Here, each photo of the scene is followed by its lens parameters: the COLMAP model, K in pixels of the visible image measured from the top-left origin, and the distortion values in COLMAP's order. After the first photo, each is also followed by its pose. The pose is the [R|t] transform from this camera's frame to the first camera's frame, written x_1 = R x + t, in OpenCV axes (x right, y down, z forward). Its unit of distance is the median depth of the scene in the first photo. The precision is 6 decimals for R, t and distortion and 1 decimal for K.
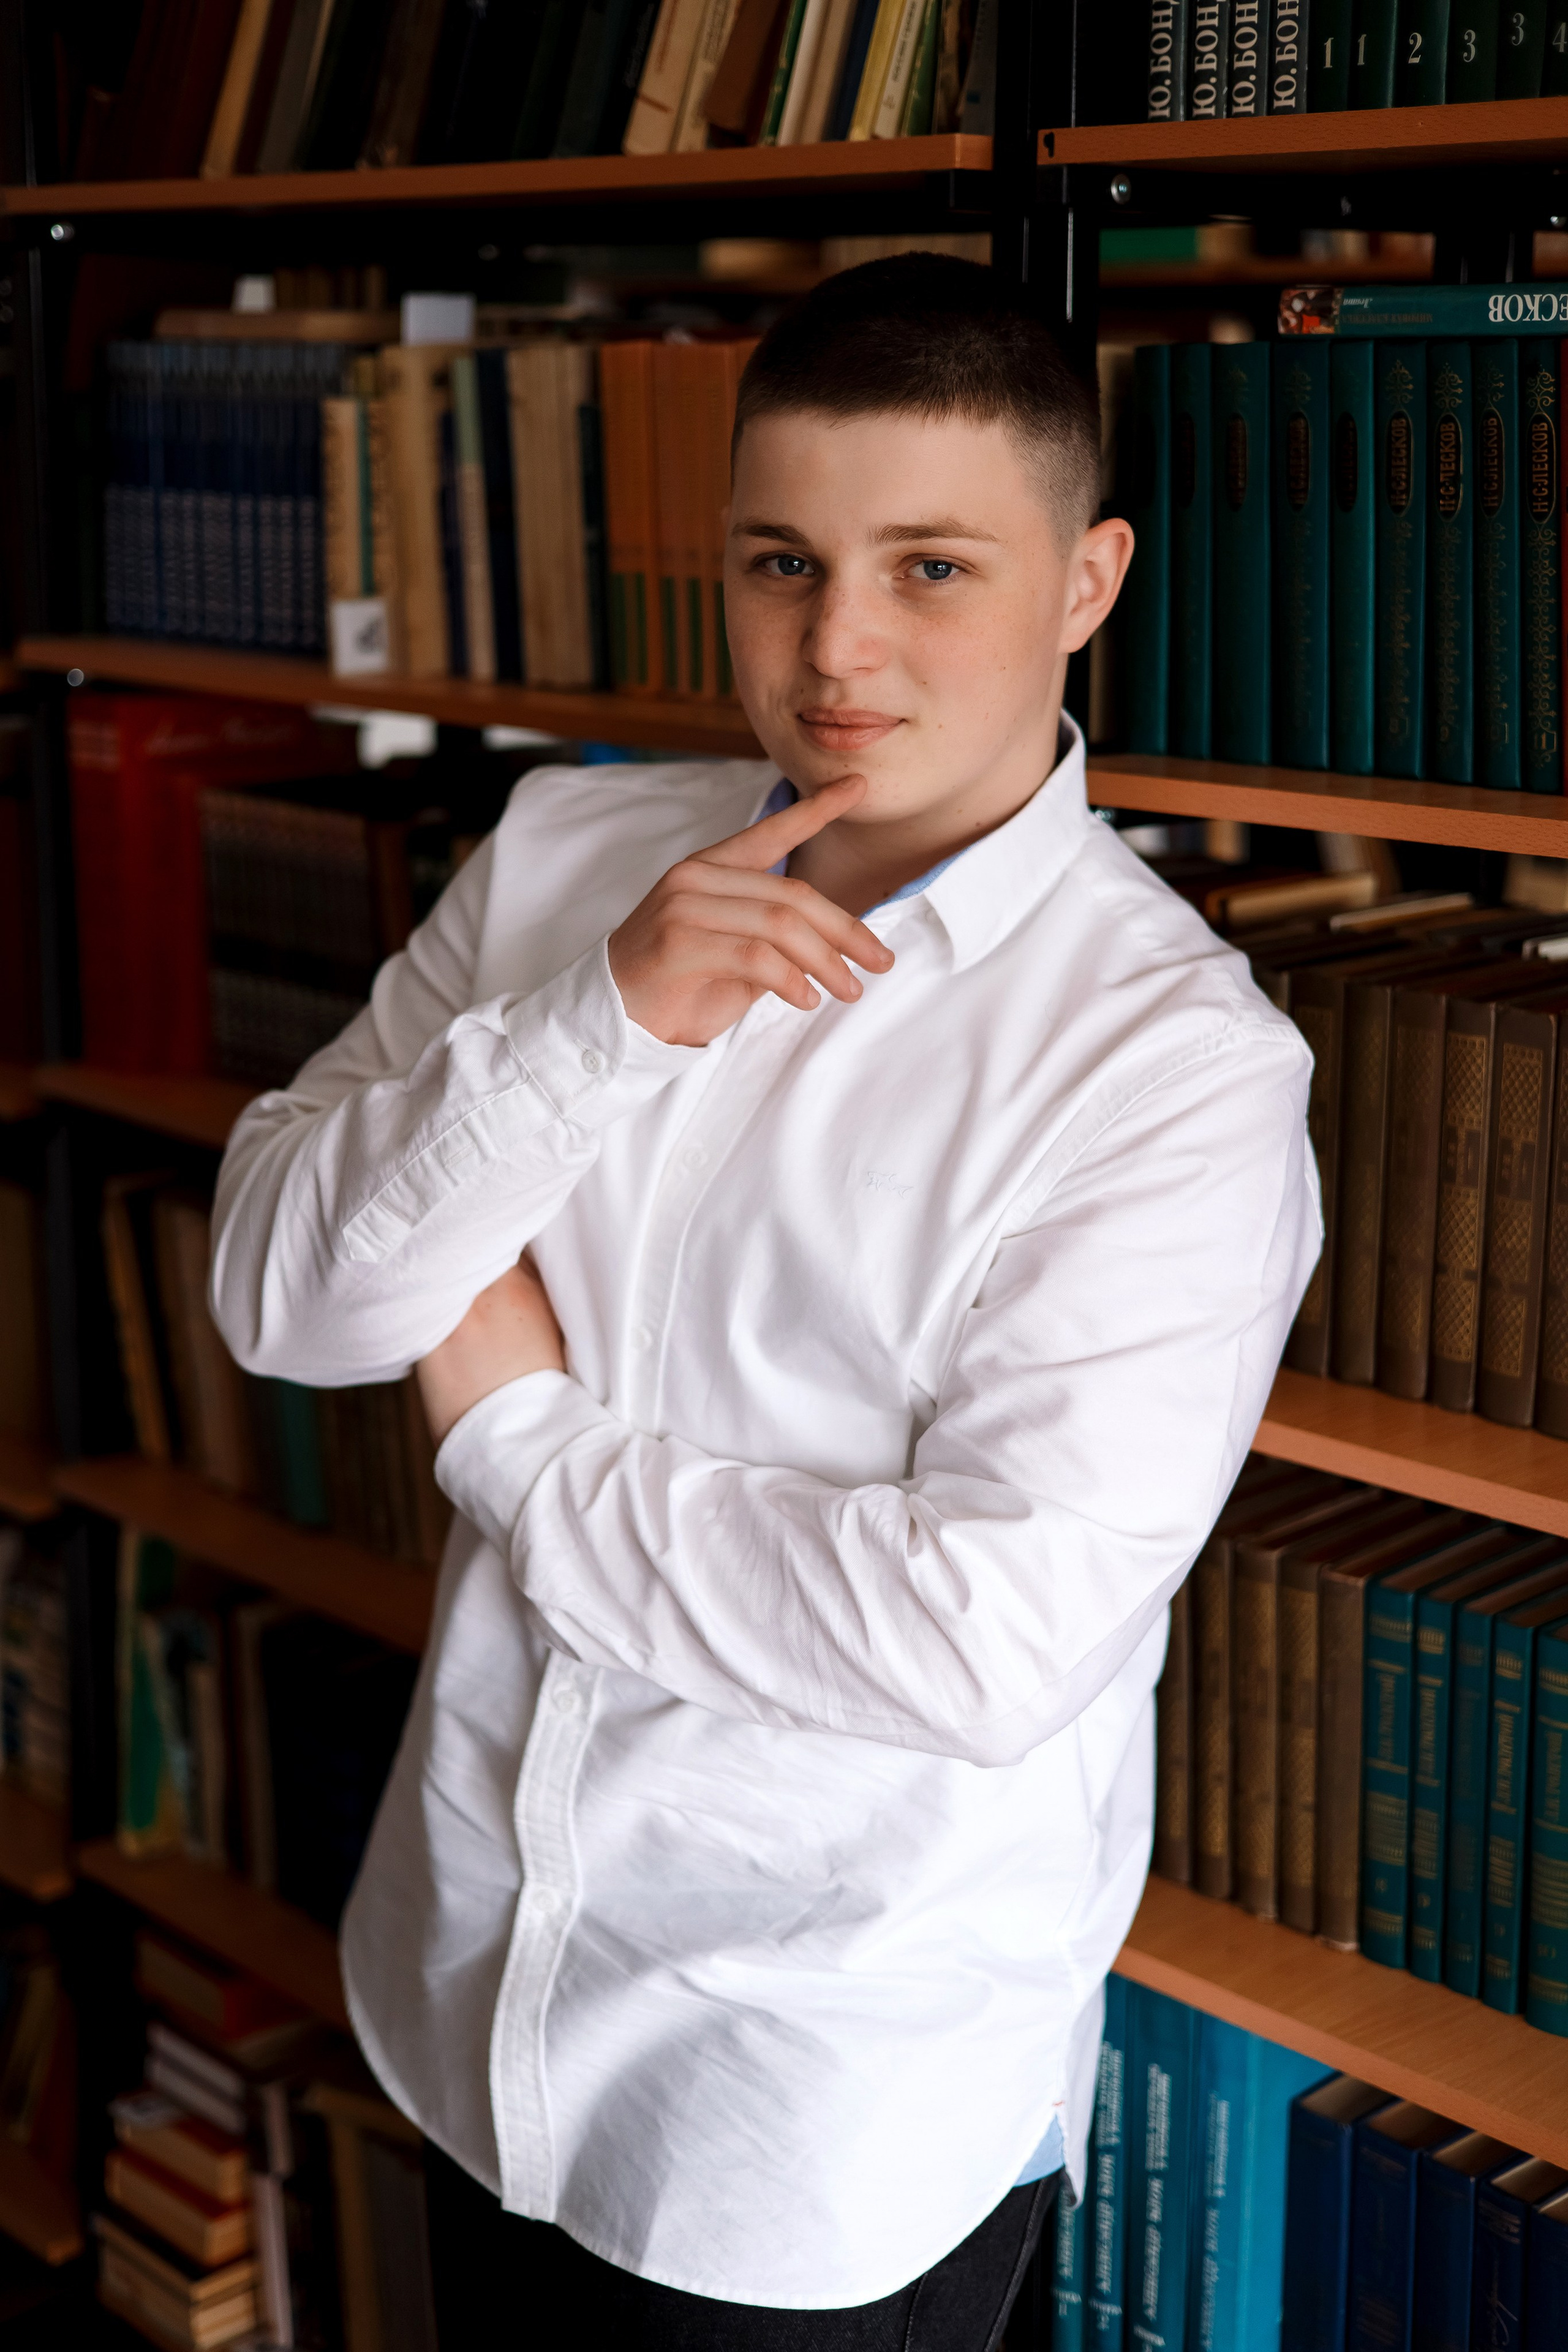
lens RADIAL K [[3391.8, 0, 771.9], [0, 3391.8, 1146.9], [0, 0, 1]] dist [0.011491, 0.000000]
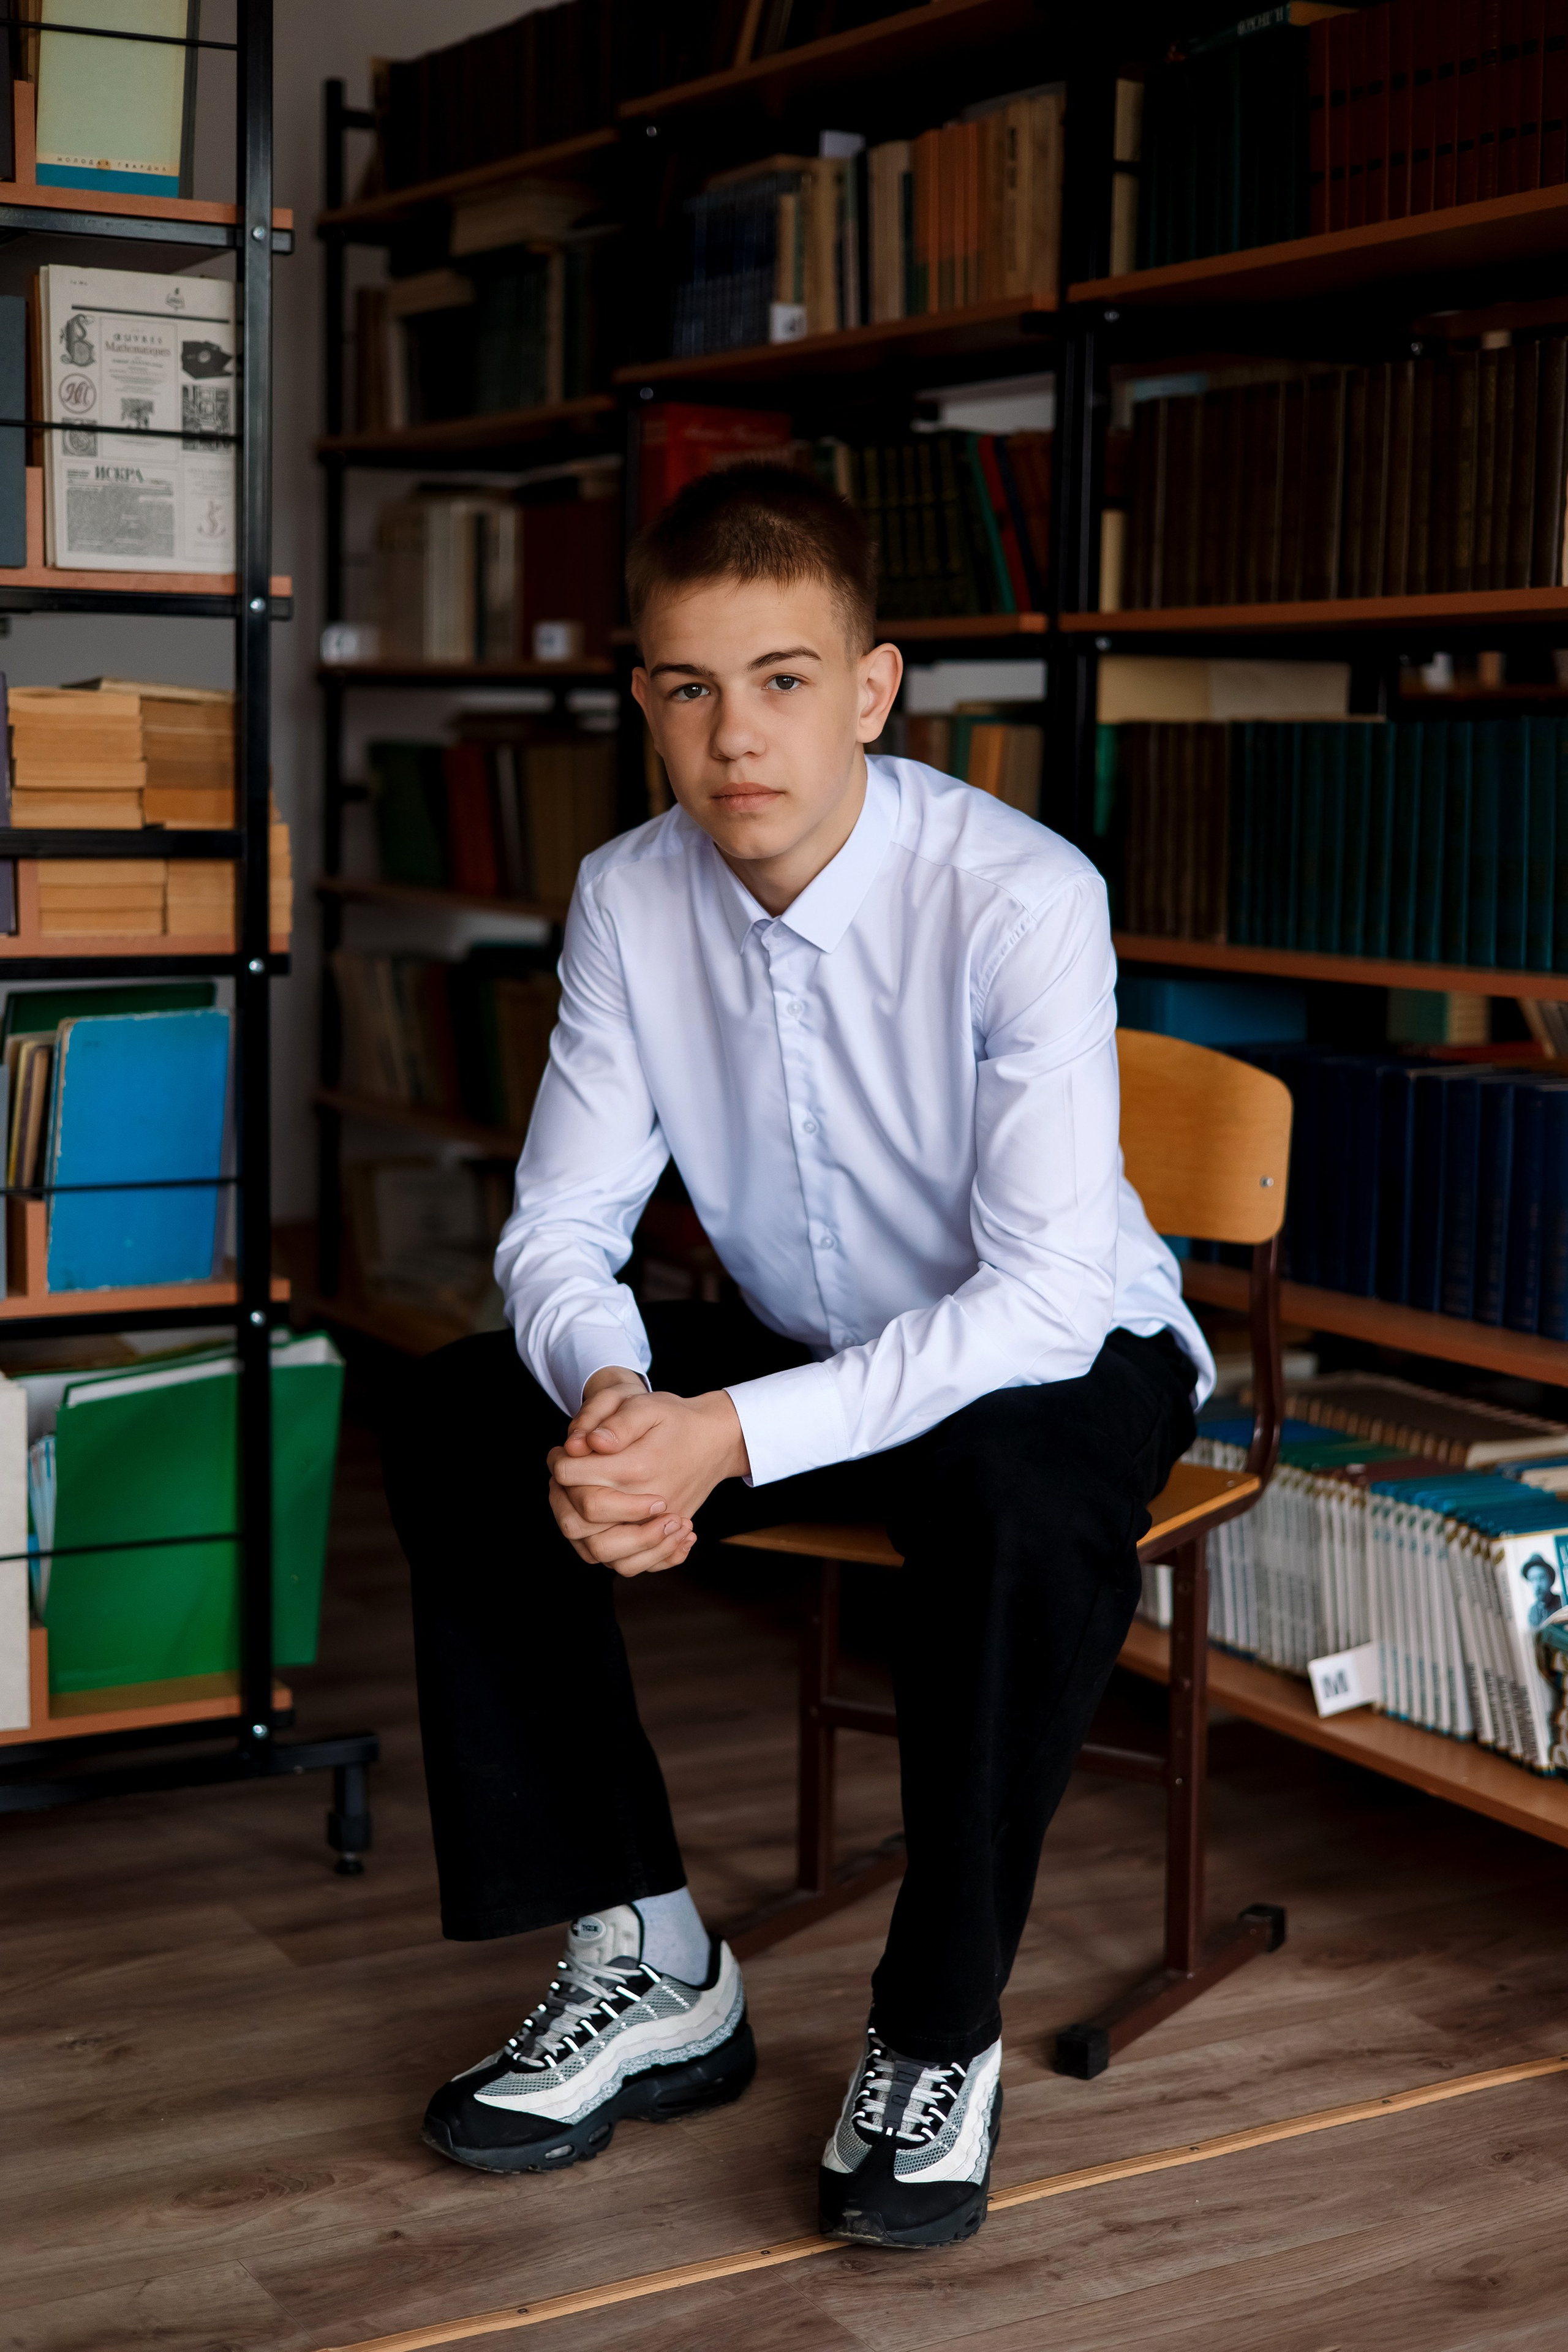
lens RADIAL K [[3391.8, 0, 781.1], [0, 3391.8, 1182.4], [0, 0, 1]] dist [0.011491, 0.000000]
pose [[0.969981, 0.046195, -0.238751, 0.358253], [-0.071935, 0.992359, -0.100248, 0.530890], [0.232296, 0.114413, 0.965892, -0.731090]]
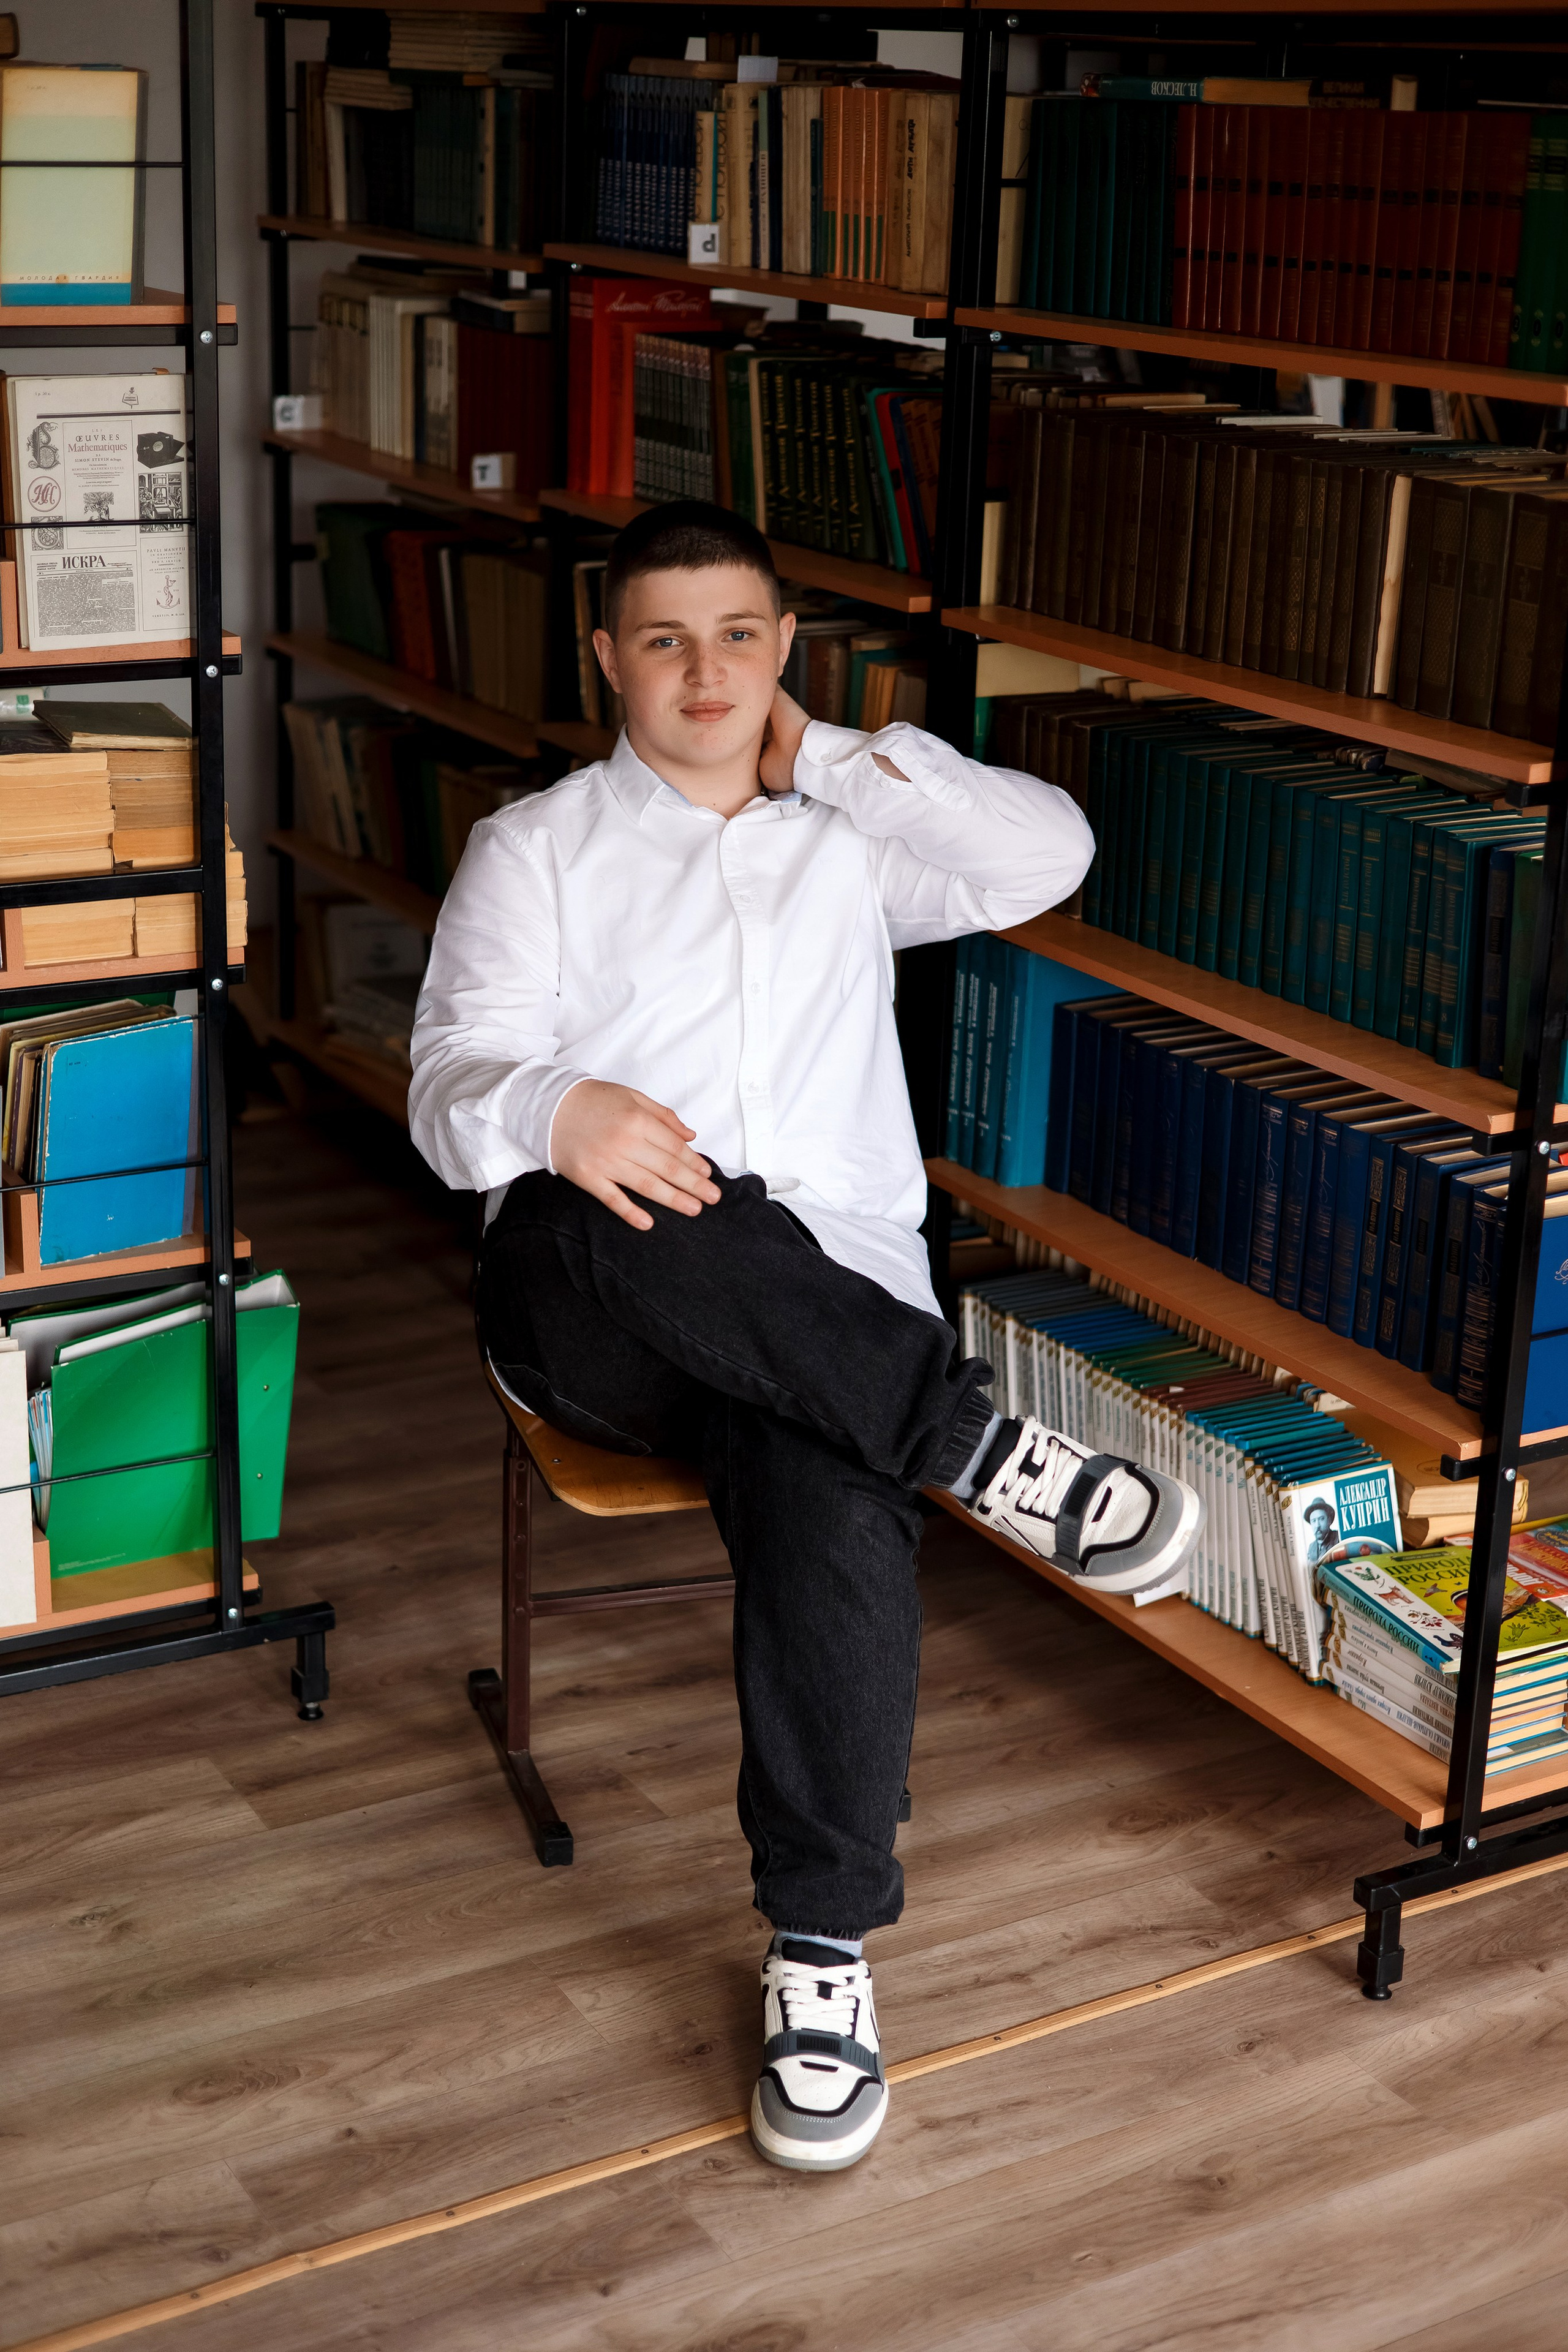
lens RADIAL K [[3391.8, 0, 779.2], [0, 3391.8, 1179.9], [0, 0, 1]] dist [0.011491, 0.000000]
pose [[0.971351, 0.103225, -0.214062, 0.421419], [-0.083843, 0.991673, 0.097751, 0.197332], [0.222370, -0.077003, 0.971917, -0.953534]]
